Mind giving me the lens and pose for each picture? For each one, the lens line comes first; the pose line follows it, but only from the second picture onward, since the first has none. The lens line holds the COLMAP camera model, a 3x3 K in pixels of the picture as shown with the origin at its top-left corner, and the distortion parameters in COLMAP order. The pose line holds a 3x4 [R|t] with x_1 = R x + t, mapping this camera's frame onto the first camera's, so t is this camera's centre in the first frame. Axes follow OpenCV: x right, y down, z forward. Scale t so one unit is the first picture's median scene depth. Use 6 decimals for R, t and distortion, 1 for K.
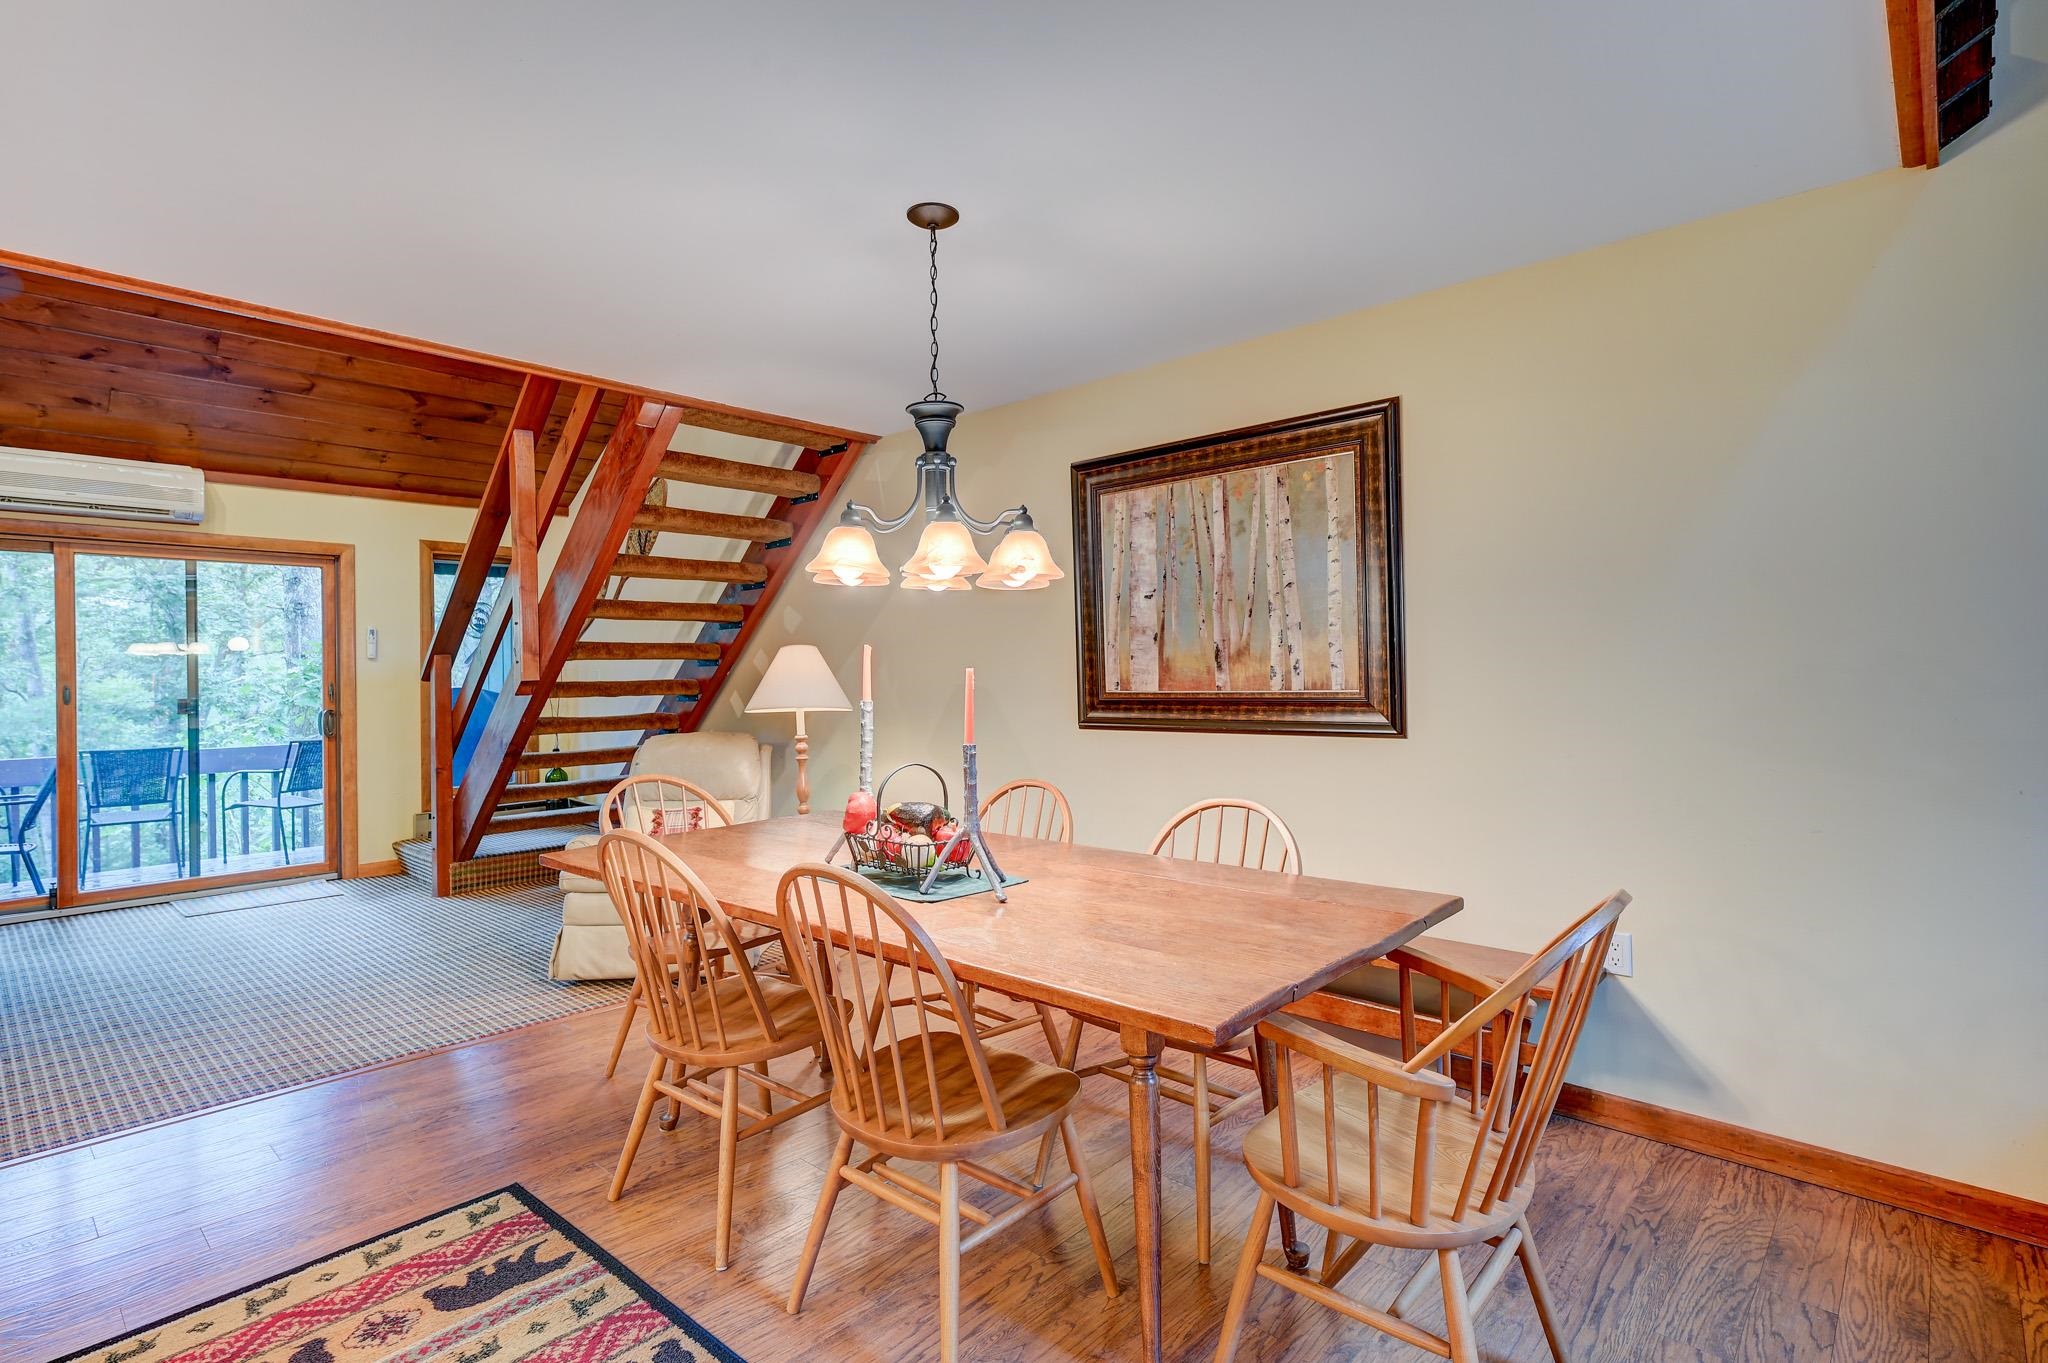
lens RADIAL K [[994.5, 0, 1025.1], [0, 994.5, 669.9], [0, 0, 1]] dist [0.018936, 0.000176]
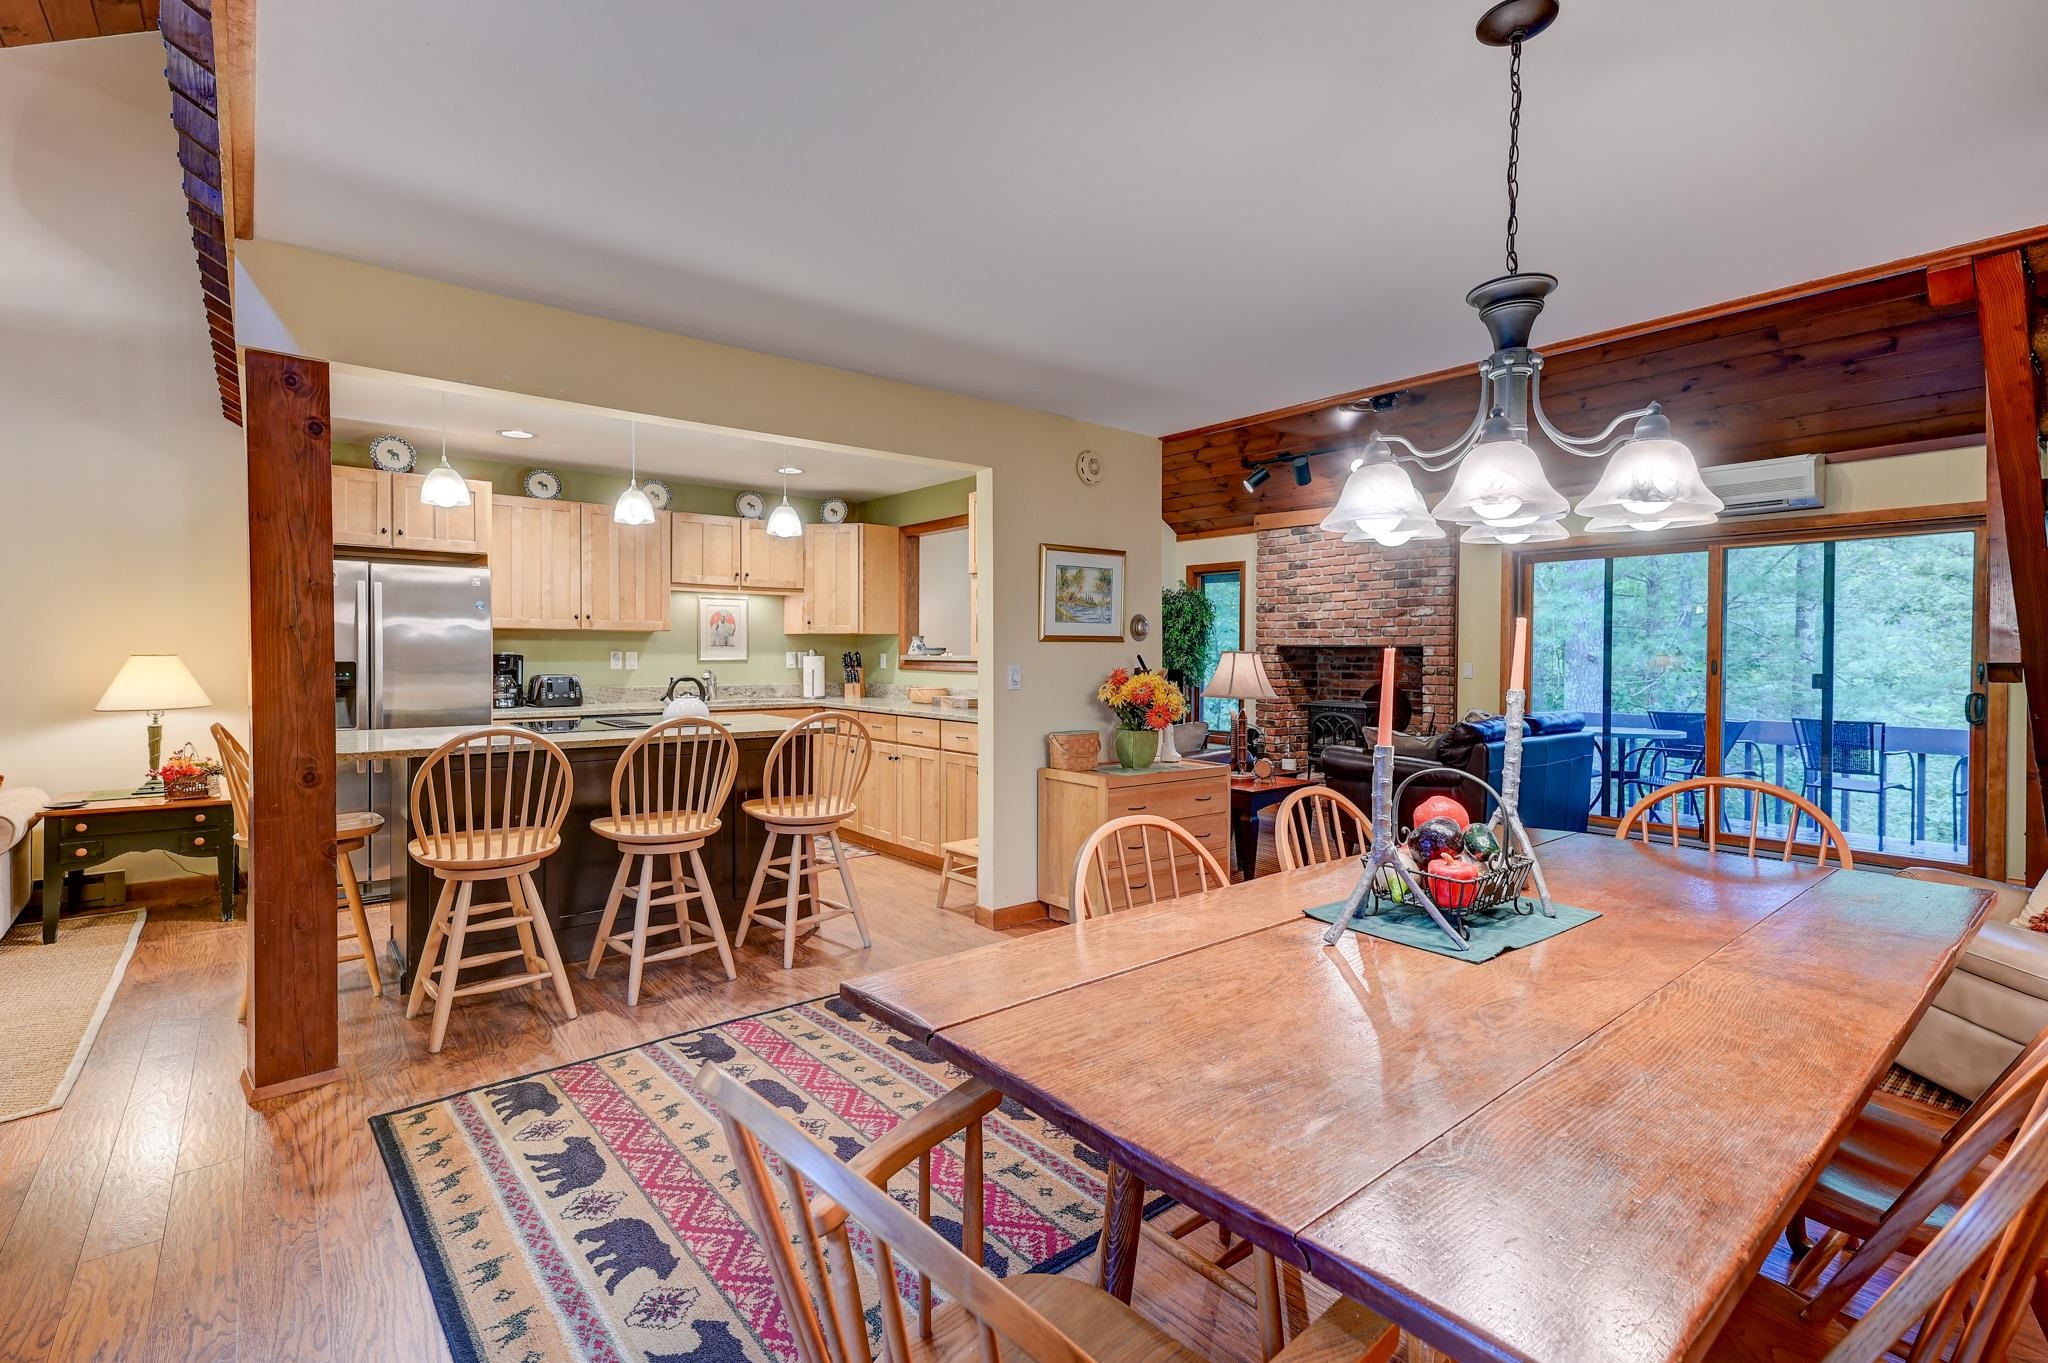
lens RADIAL K [[929.7, 0, 1007.1], [0, 929.7, 667.6], [0, 0, 1]] dist [0.011669, 0.000060]
pose [[-0.154074, 0.026483, -0.987704, 0.446459], [-0.004023, 0.999616, 0.027430, -0.002249], [0.988051, 0.008200, -0.153908, 0.520752]]
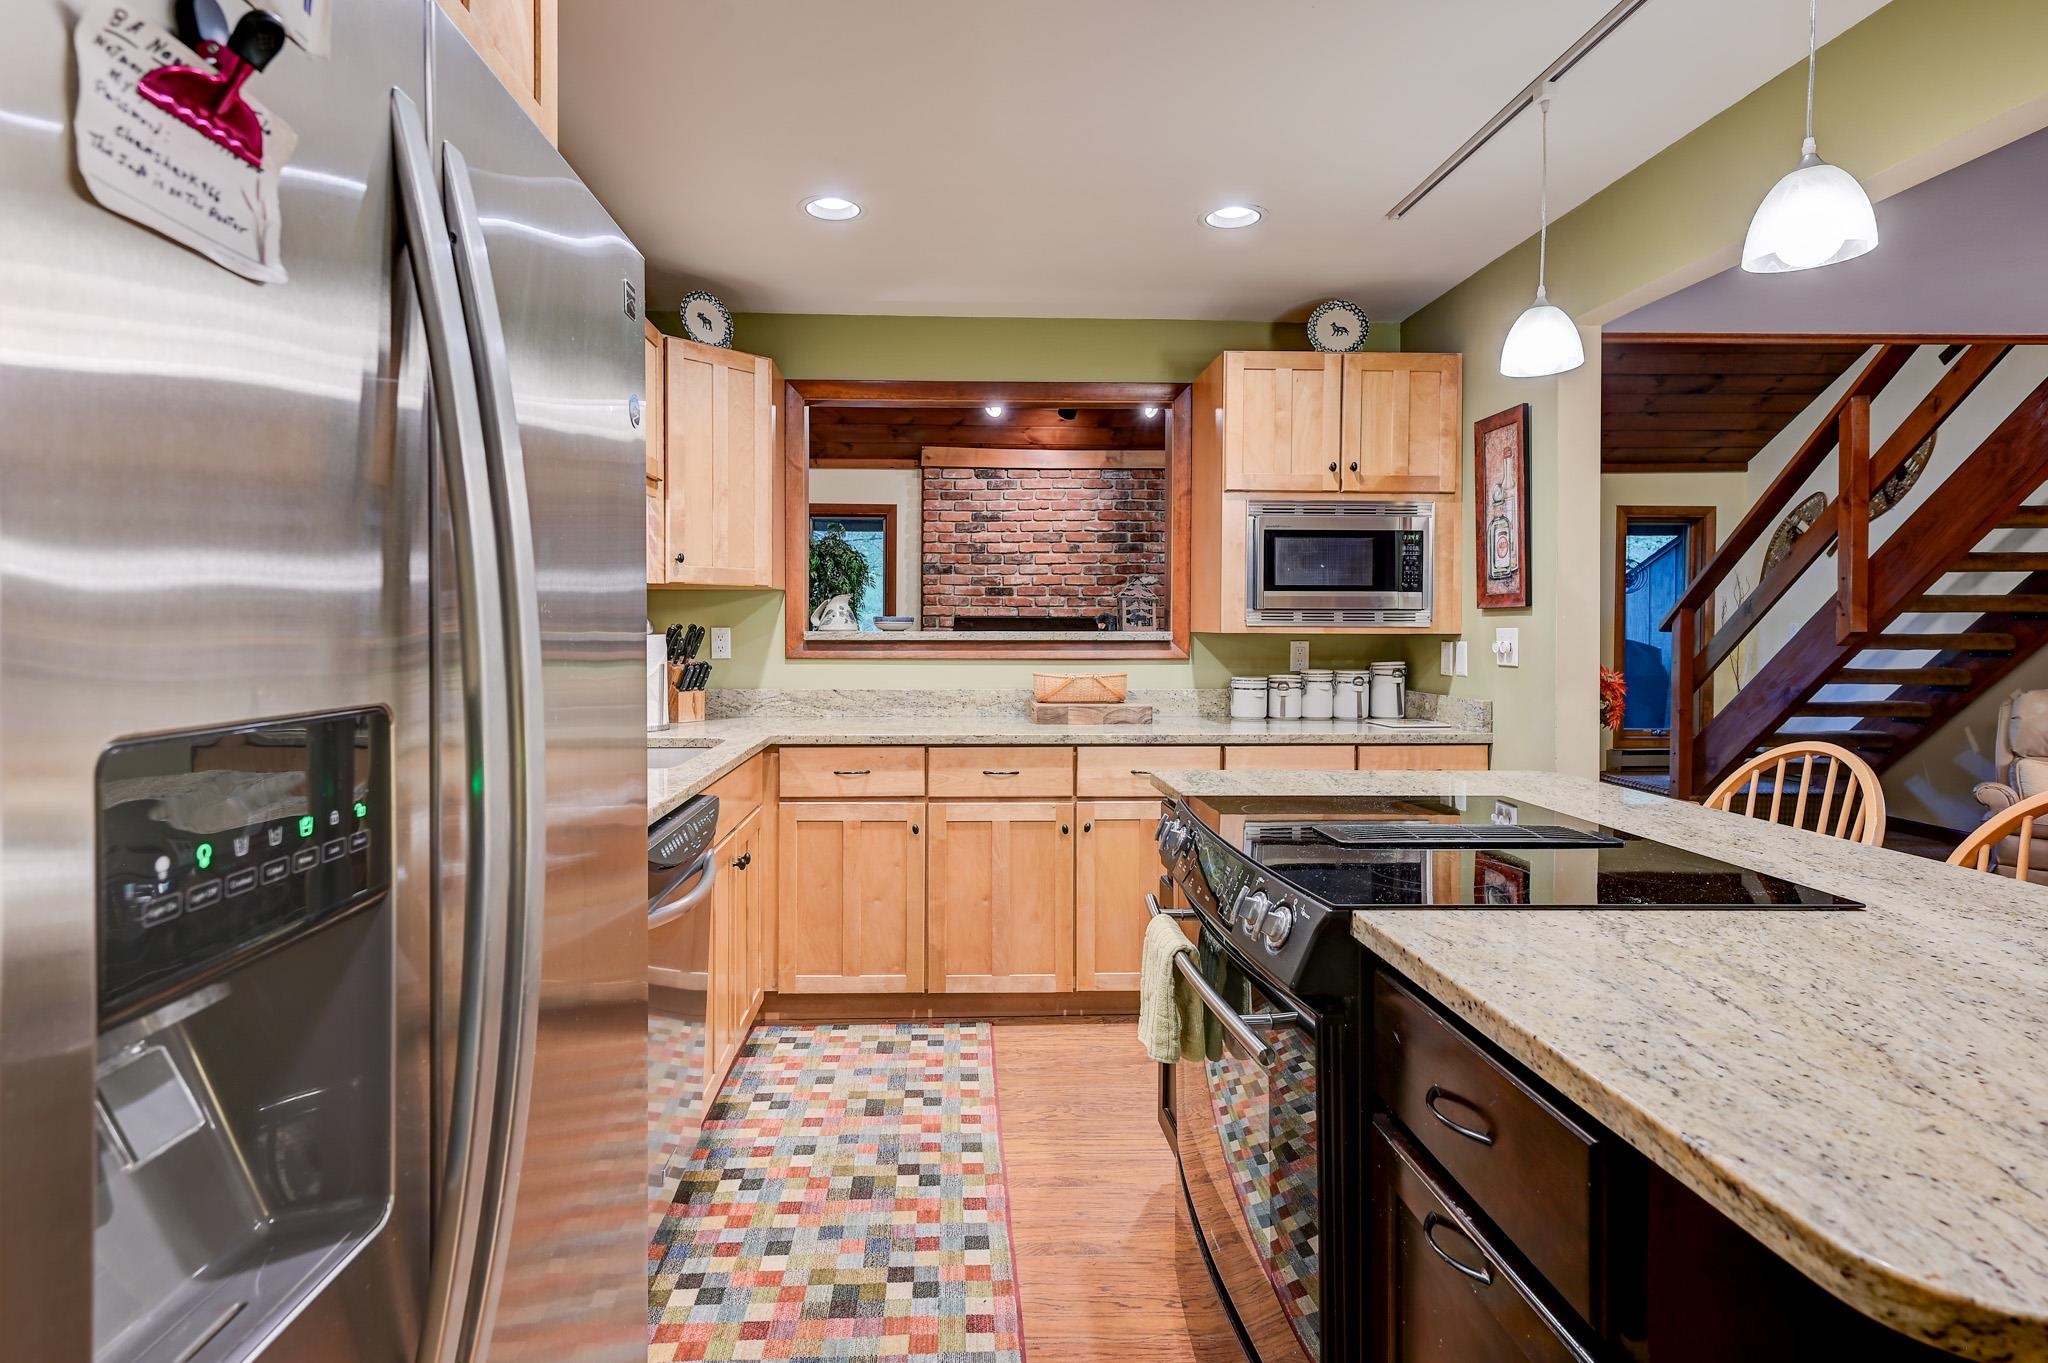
lens RADIAL K [[1051.8, 0, 978.3], [0, 1051.8, 640.4], [0, 0, 1]] dist [0.014624, 0.000702]
pose [[0.704077, 0.020995, -0.709814, -0.491833], [-0.011117, 0.999766, 0.018545, 0.012825], [0.710037, -0.005166, 0.704145, -0.637838]]
